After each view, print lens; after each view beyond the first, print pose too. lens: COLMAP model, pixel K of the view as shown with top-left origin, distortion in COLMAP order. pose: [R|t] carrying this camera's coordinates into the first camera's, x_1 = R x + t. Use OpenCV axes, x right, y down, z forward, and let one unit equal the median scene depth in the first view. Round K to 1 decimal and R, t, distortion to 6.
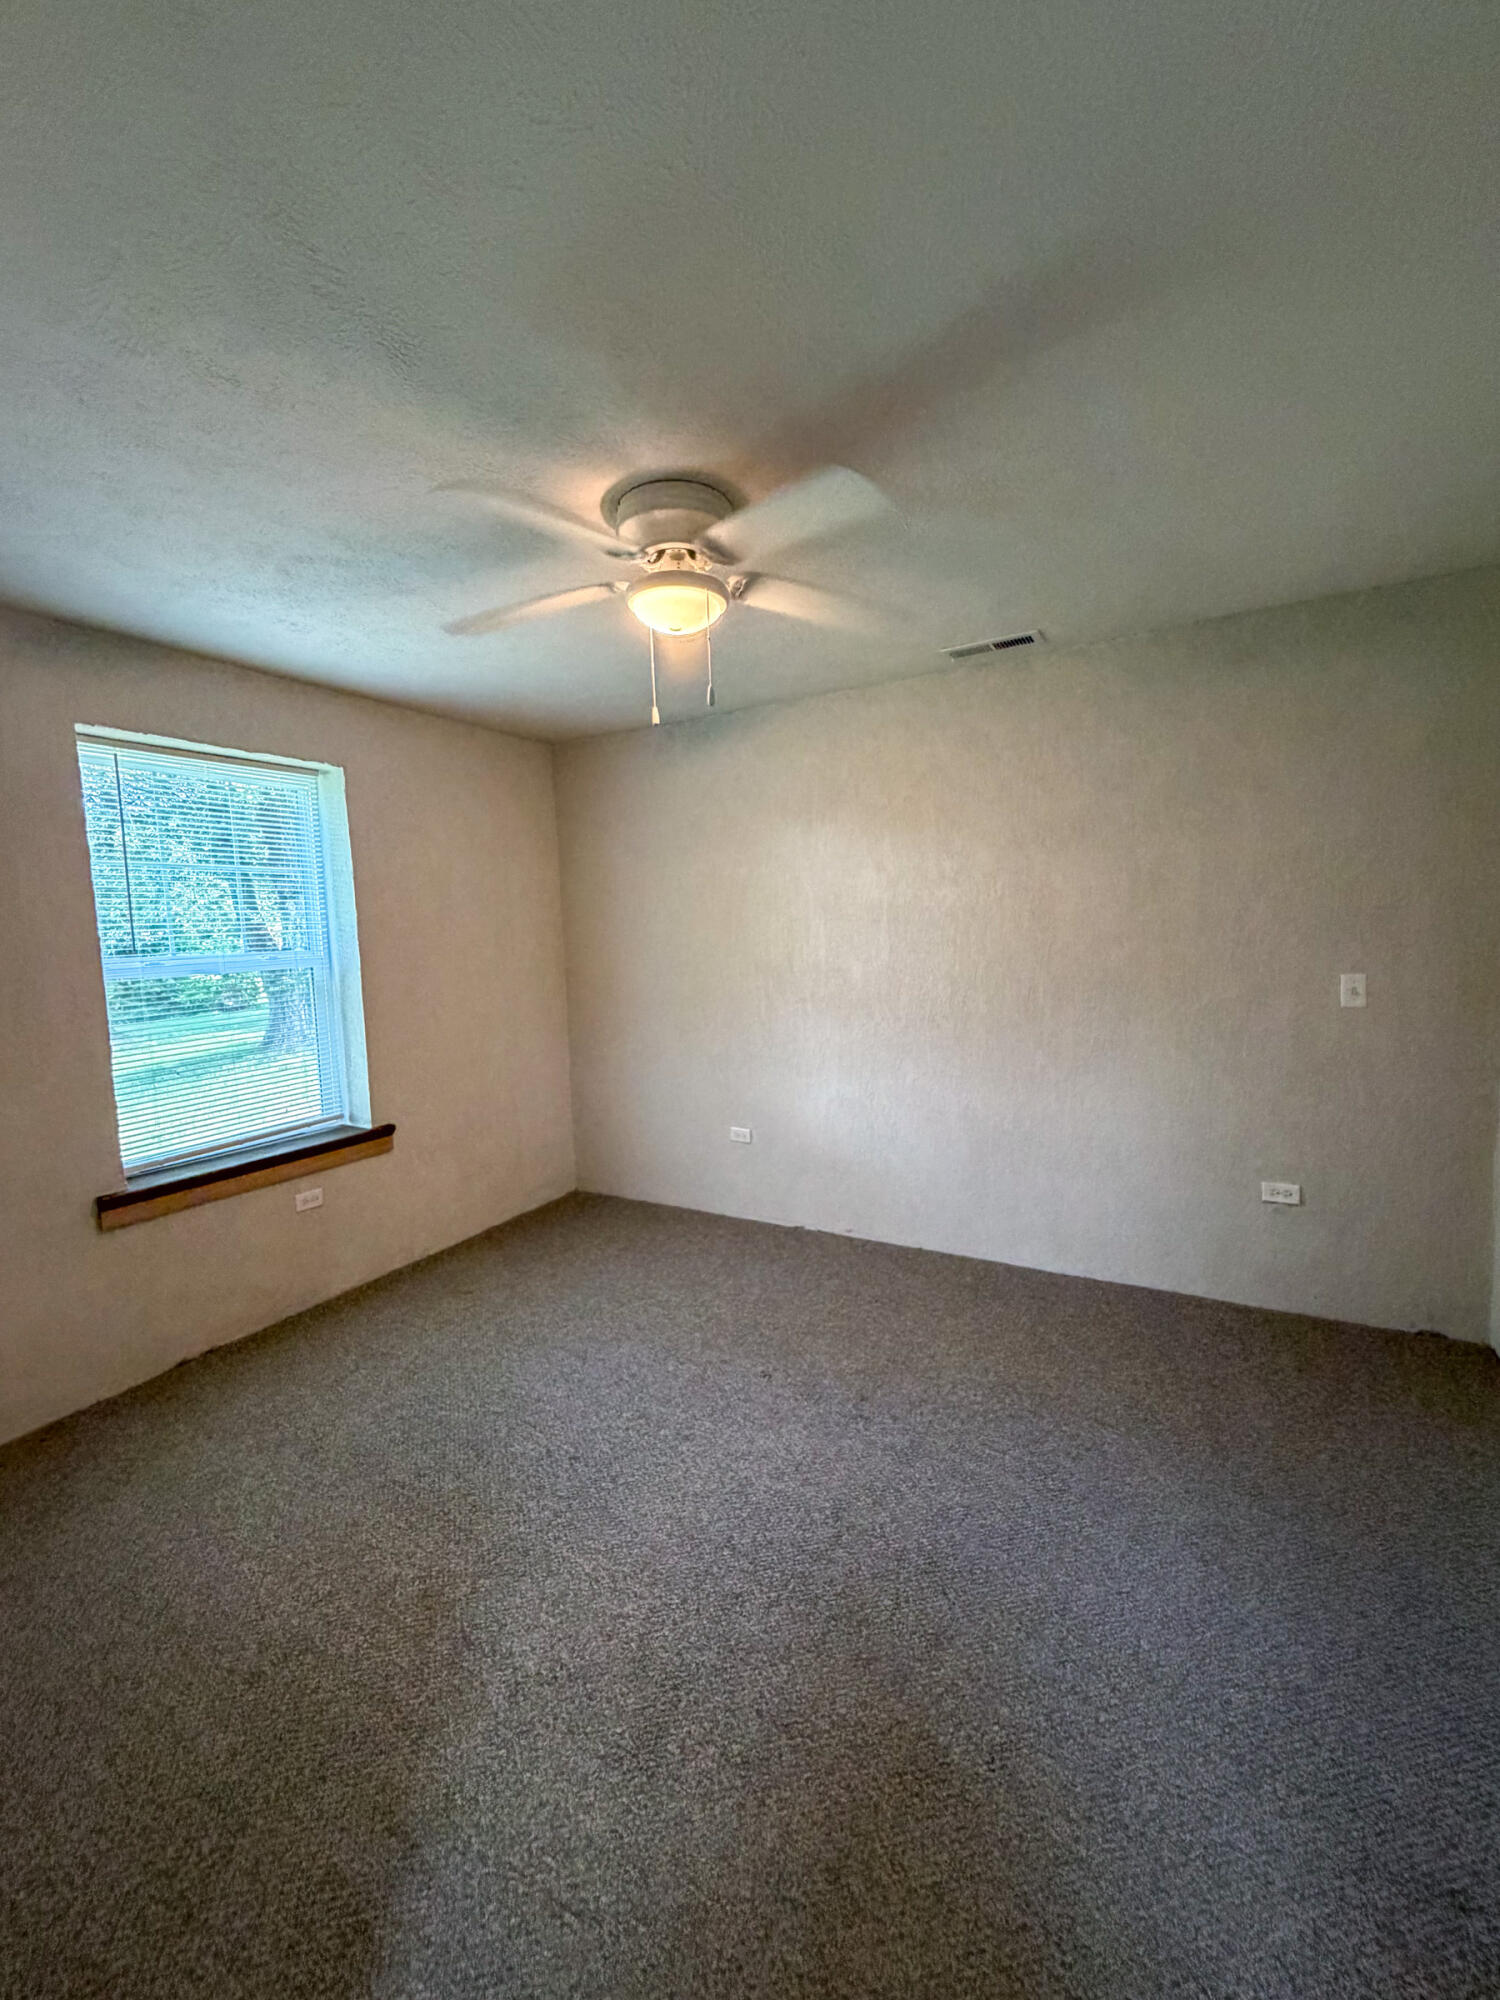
lens RADIAL K [[807.0, 0, 751.0], [0, 807.0, 998.3], [0, 0, 1]] dist [0.000843, -0.000048]
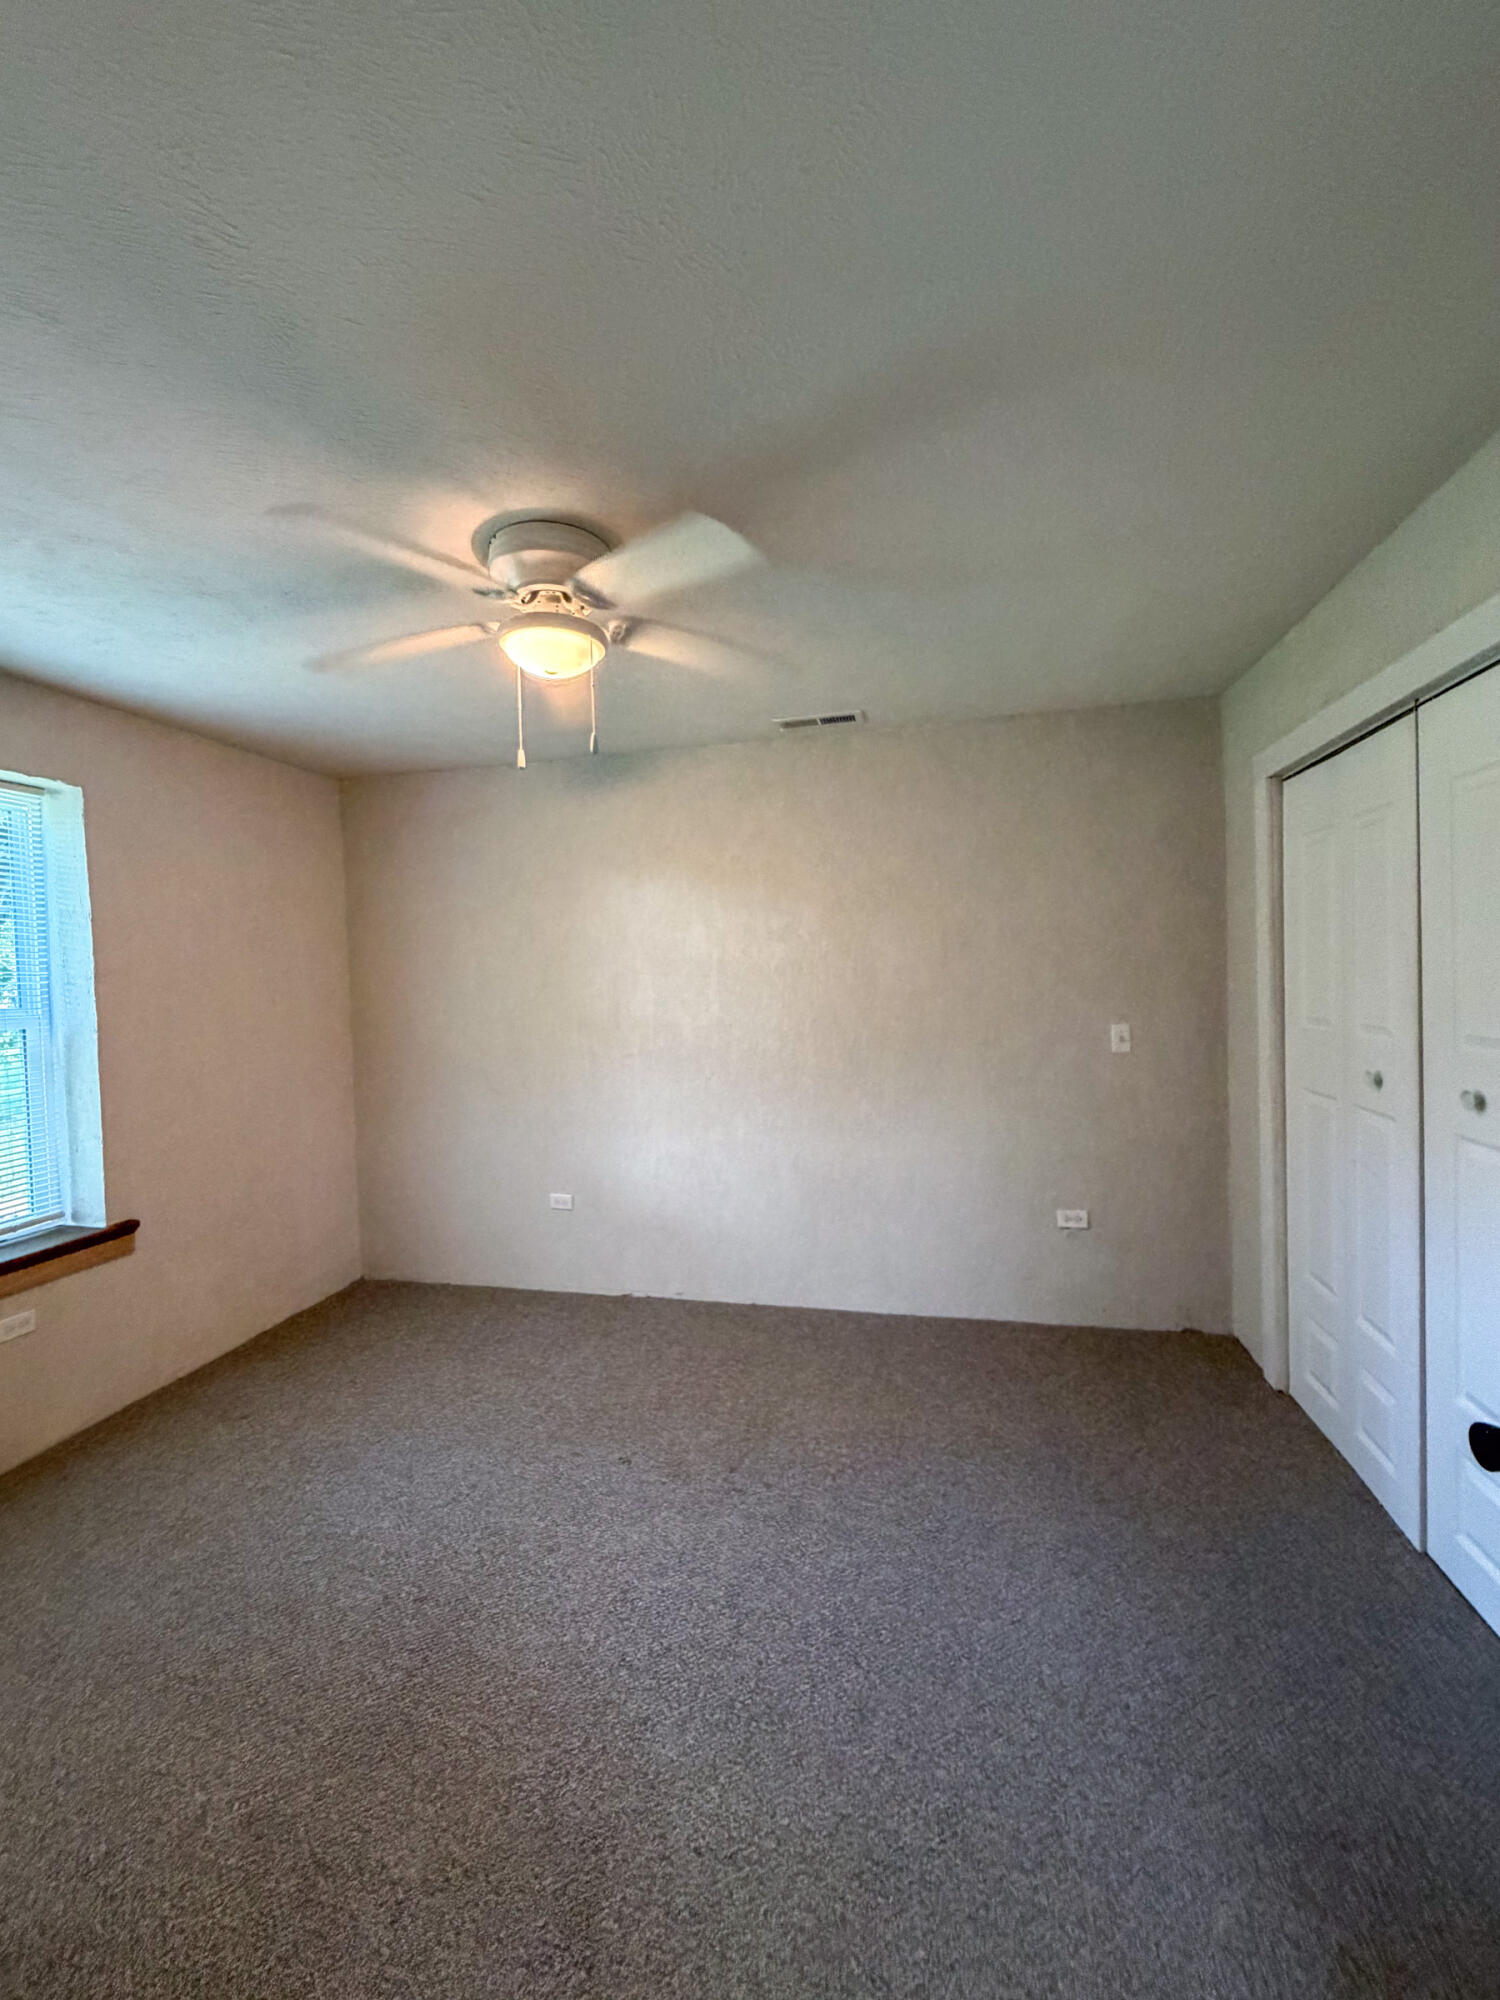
lens RADIAL K [[807.0, 0, 751.0], [0, 807.0, 998.3], [0, 0, 1]] dist [0.000843, -0.000048]
pose [[0.958174, -0.001367, 0.286184, -0.108907], [0.020582, 0.997728, -0.064148, -0.003473], [-0.285446, 0.067355, 0.956025, 0.032570]]
